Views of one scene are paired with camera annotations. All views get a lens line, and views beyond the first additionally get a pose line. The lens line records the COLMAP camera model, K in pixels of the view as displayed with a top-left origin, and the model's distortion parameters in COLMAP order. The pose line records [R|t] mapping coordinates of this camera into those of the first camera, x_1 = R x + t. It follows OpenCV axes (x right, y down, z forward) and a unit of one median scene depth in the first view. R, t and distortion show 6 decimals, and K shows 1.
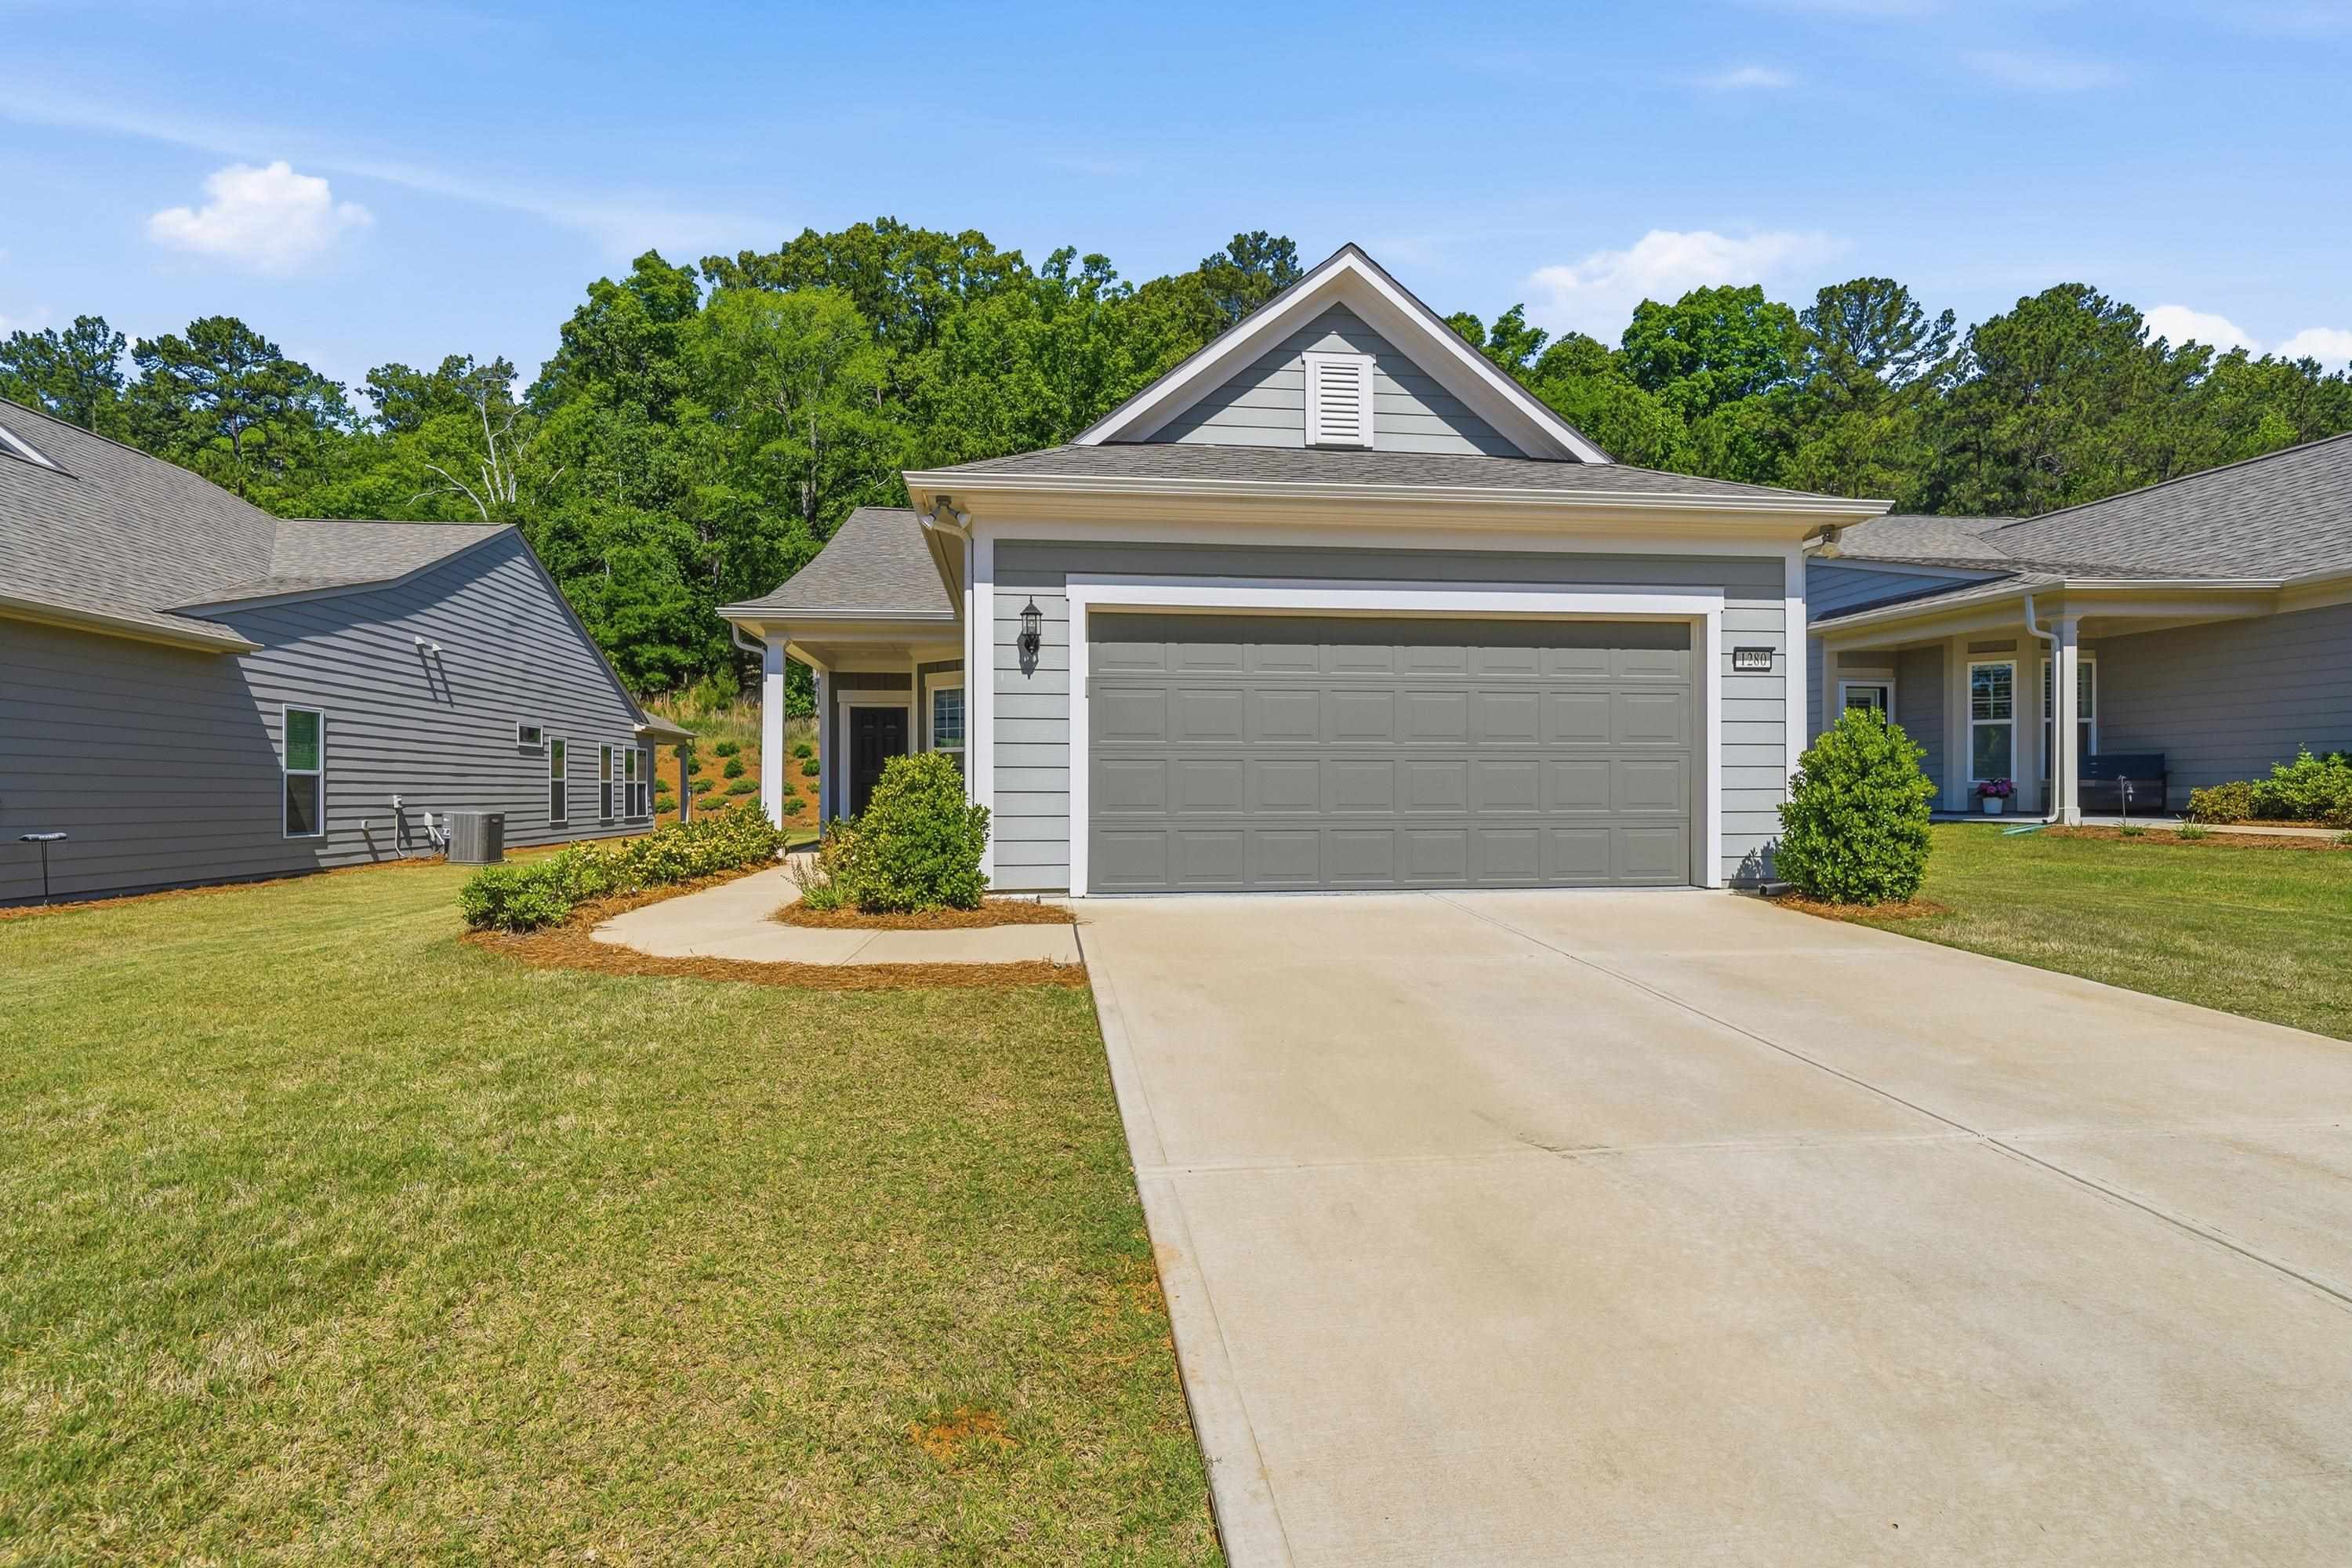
lens RADIAL K [[1187.9, 0, 1175.2], [0, 1187.9, 798.4], [0, 0, 1]] dist [0.003166, -0.001327]
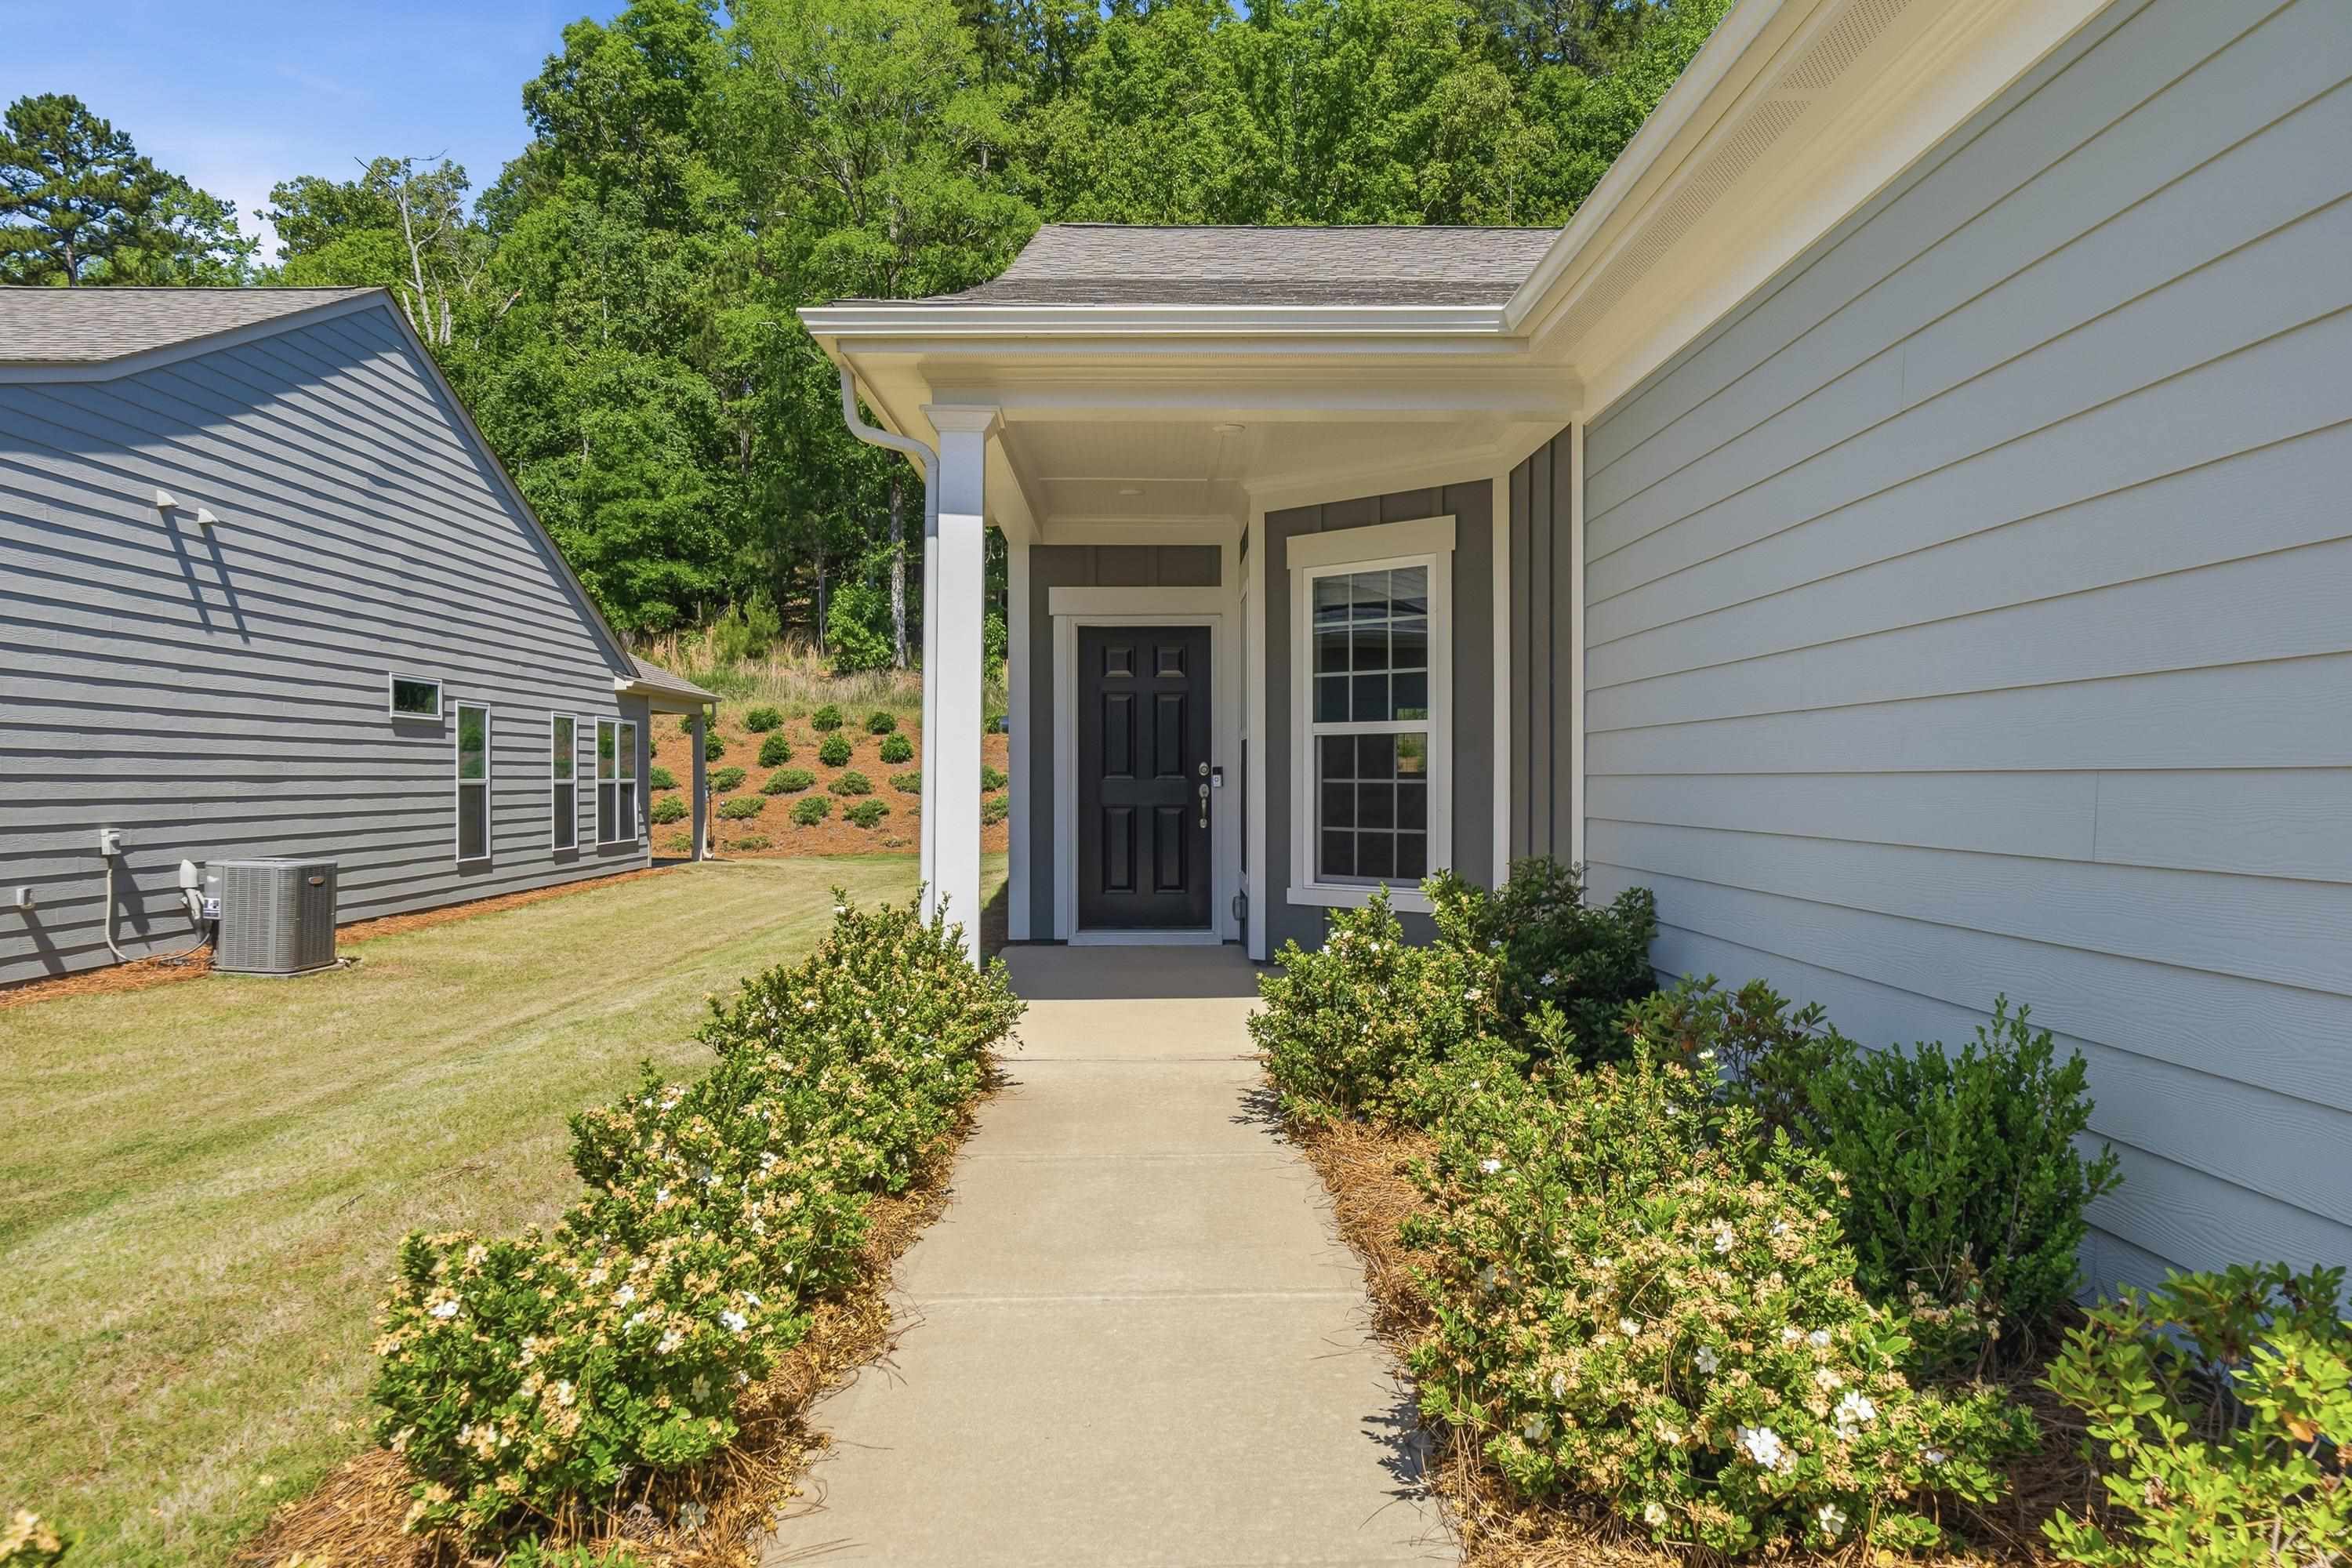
lens RADIAL K [[1674.7, 0, 1181.0], [0, 1674.7, 772.8], [0, 0, 1]] dist [-0.003911, 0.009254]
pose [[0.993940, -0.000859, -0.109923, -0.065789], [0.000095, 0.999976, -0.006955, -0.007809], [0.109926, 0.006902, 0.993916, 0.157069]]
